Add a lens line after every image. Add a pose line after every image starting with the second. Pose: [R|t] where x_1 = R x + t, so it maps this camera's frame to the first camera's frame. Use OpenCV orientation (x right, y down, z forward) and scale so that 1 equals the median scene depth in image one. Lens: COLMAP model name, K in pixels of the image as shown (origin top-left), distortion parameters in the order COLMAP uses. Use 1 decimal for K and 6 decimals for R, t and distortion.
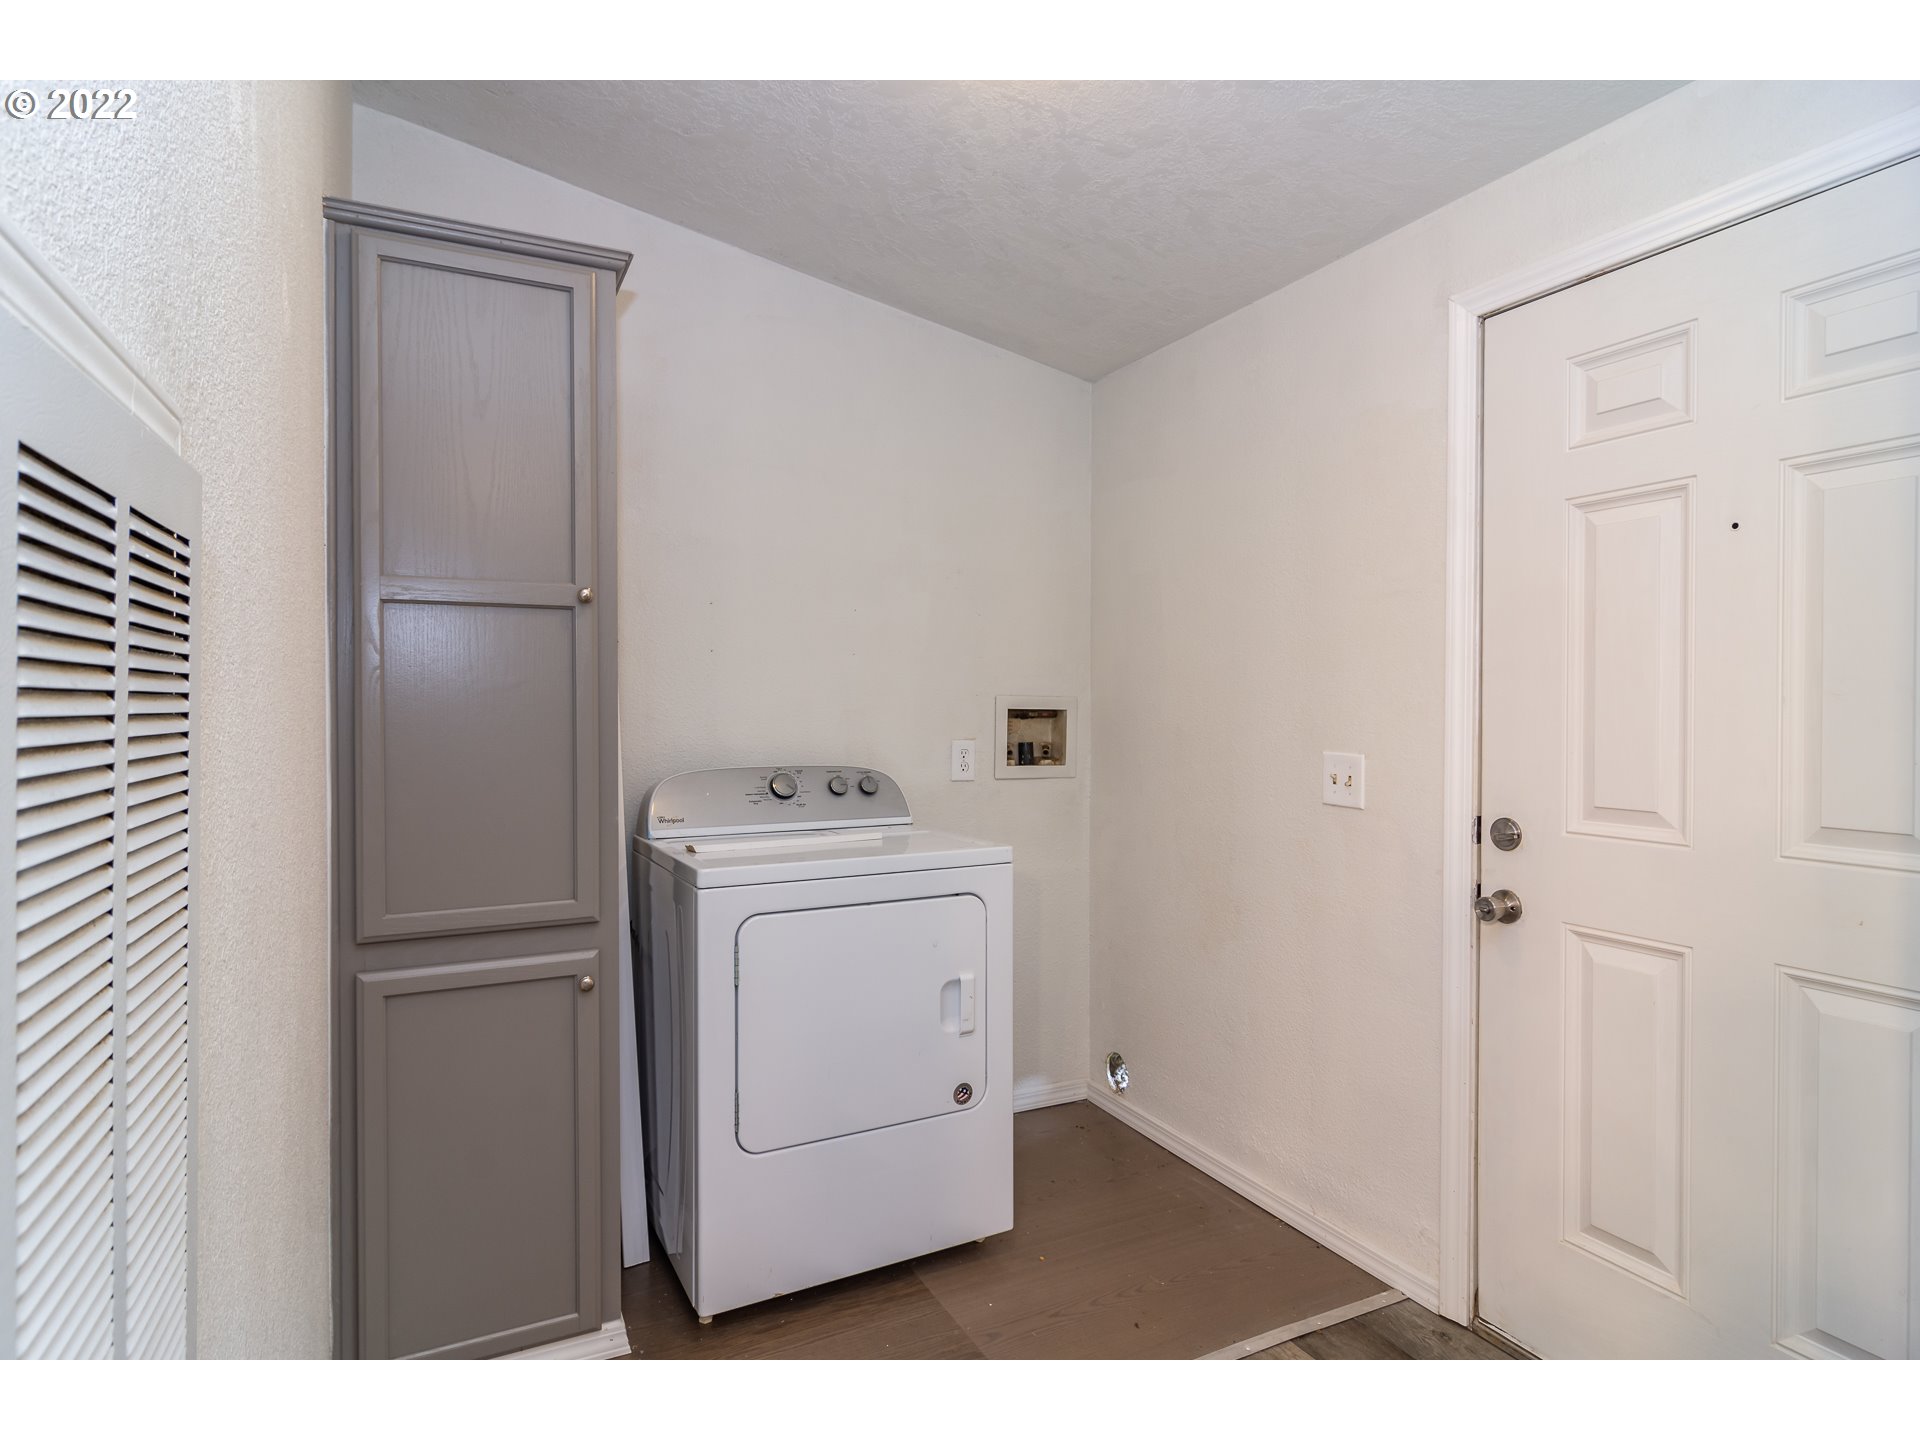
lens RADIAL K [[1075.6, 0, 965.6], [0, 1075.6, 714.5], [0, 0, 1]] dist [-0.004327, -0.000011]
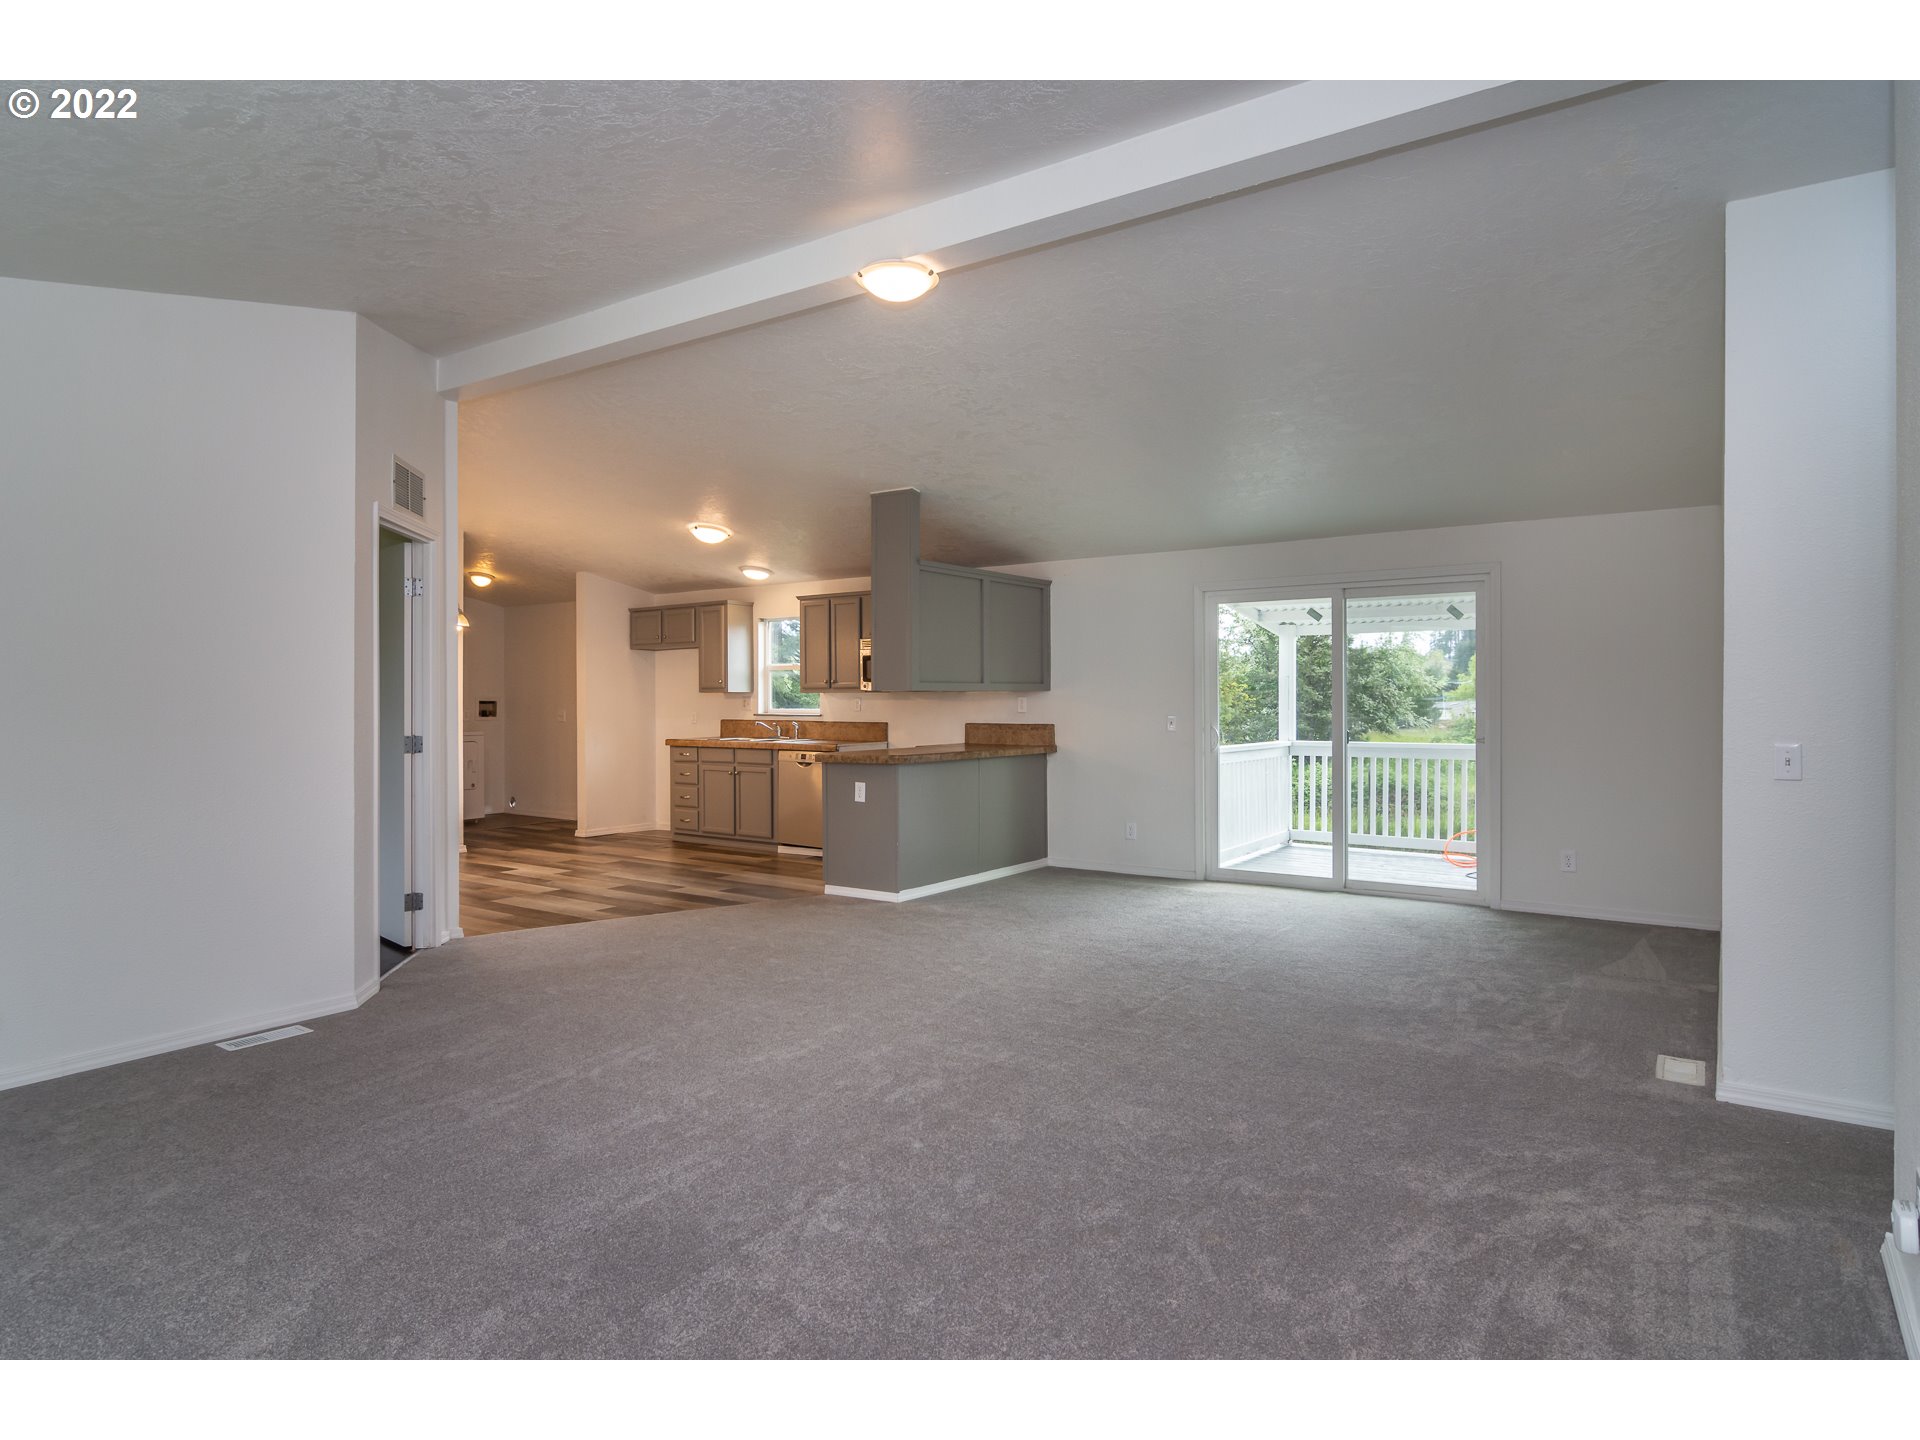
lens RADIAL K [[1075.6, 0, 965.6], [0, 1075.6, 714.5], [0, 0, 1]] dist [-0.004327, -0.000011]
pose [[0.876570, -0.006689, 0.481227, -0.304721], [0.003918, 0.999969, 0.006762, 0.026036], [-0.481258, -0.004042, 0.876570, -3.383651]]
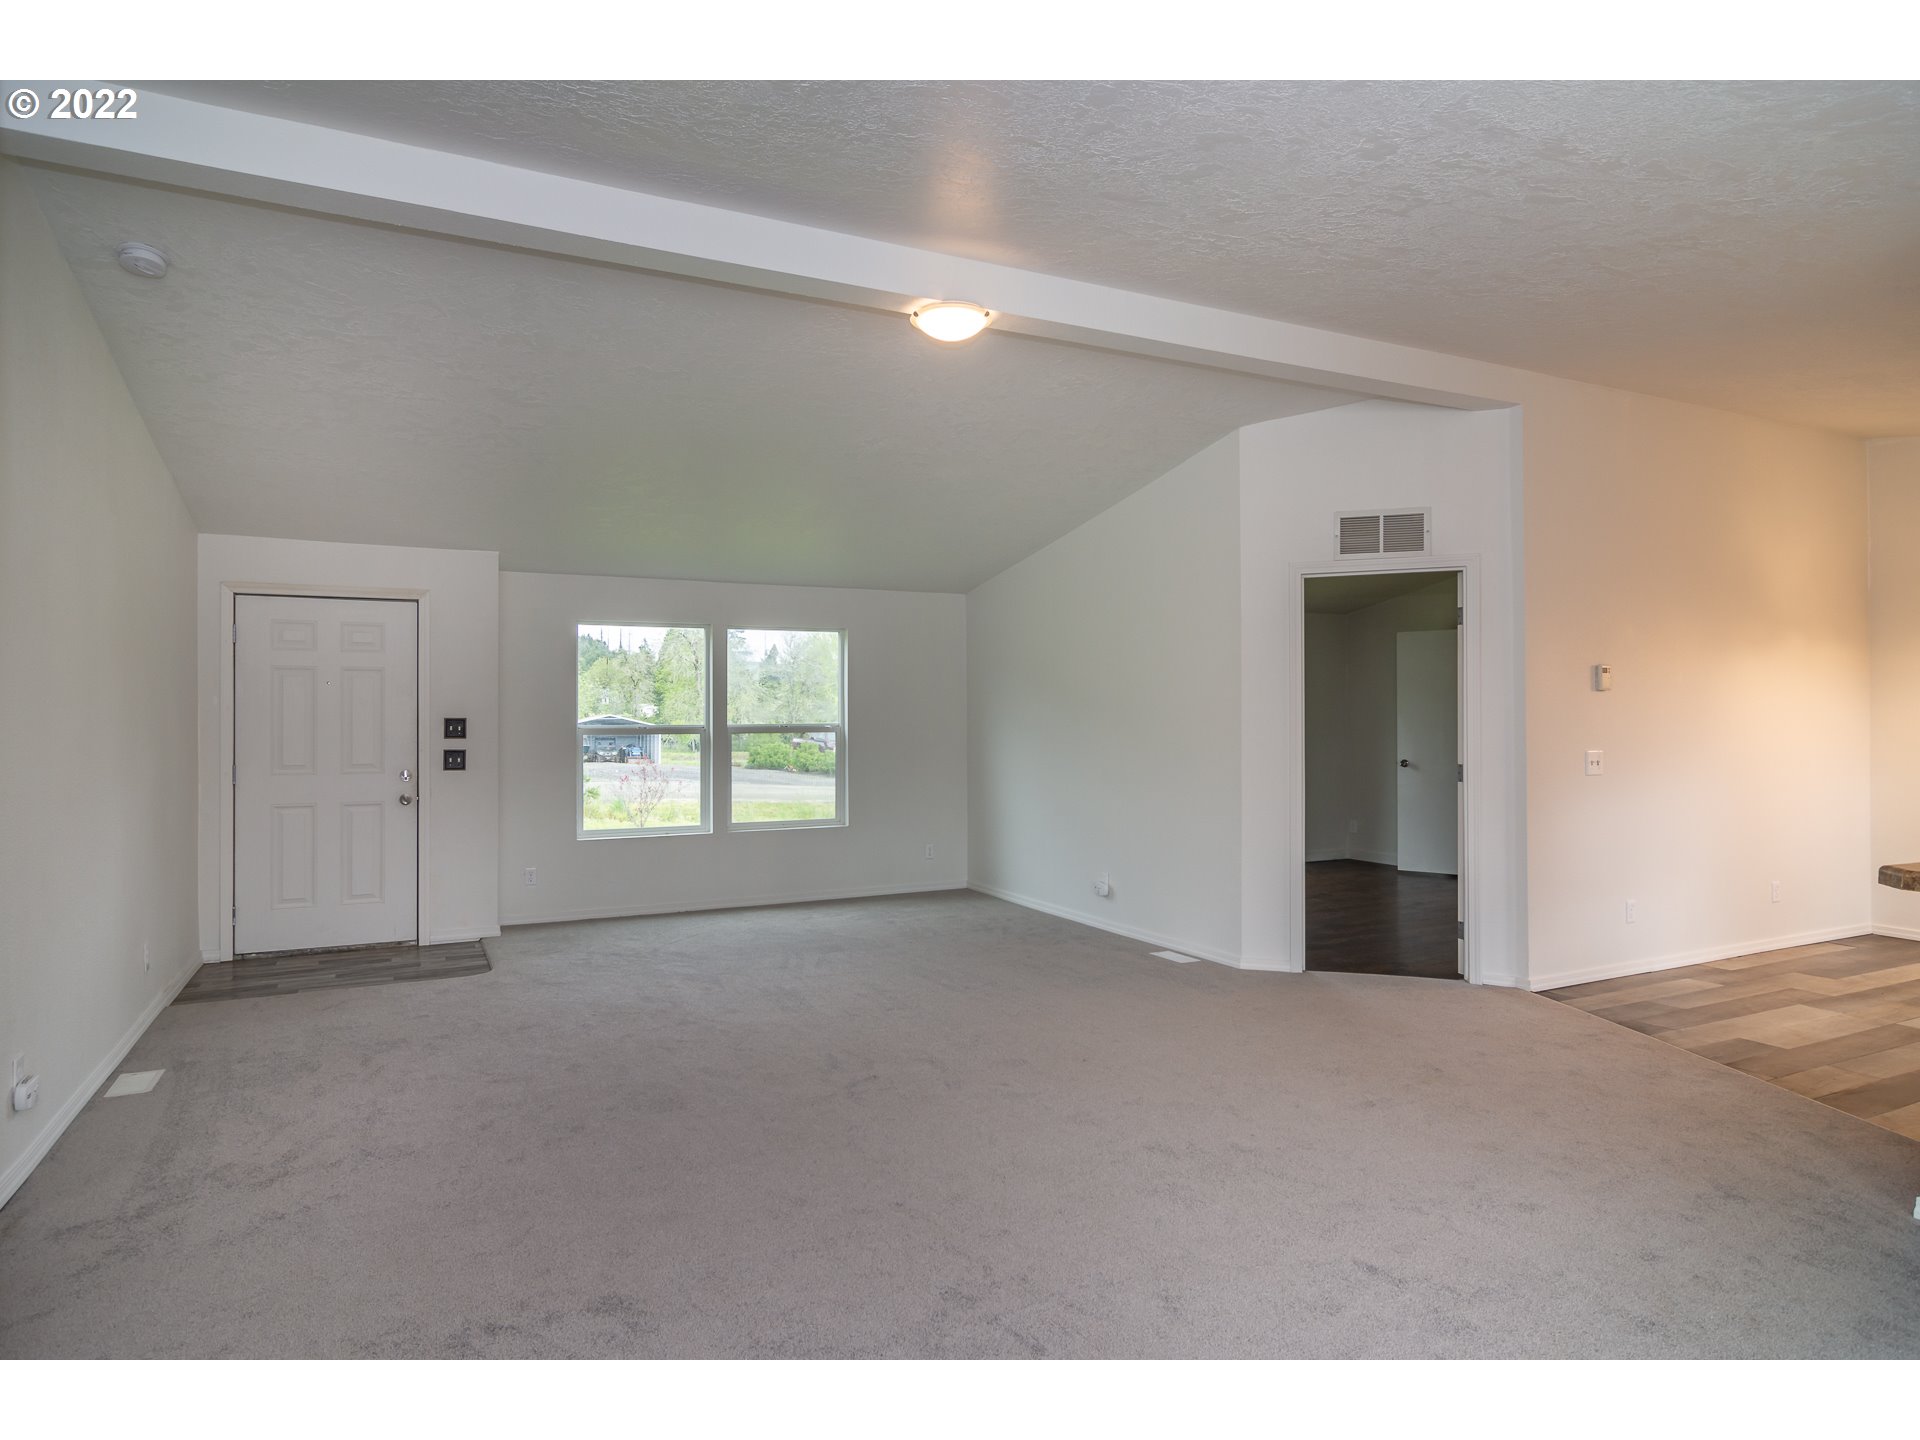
lens RADIAL K [[1126.4, 0, 995.4], [0, 1126.4, 718.7], [0, 0, 1]] dist [-0.005559, -0.000138]
pose [[0.031594, 0.002174, -0.999498, 1.641181], [-0.005055, 0.999985, 0.002015, -0.006597], [0.999488, 0.004989, 0.031604, -2.182846]]
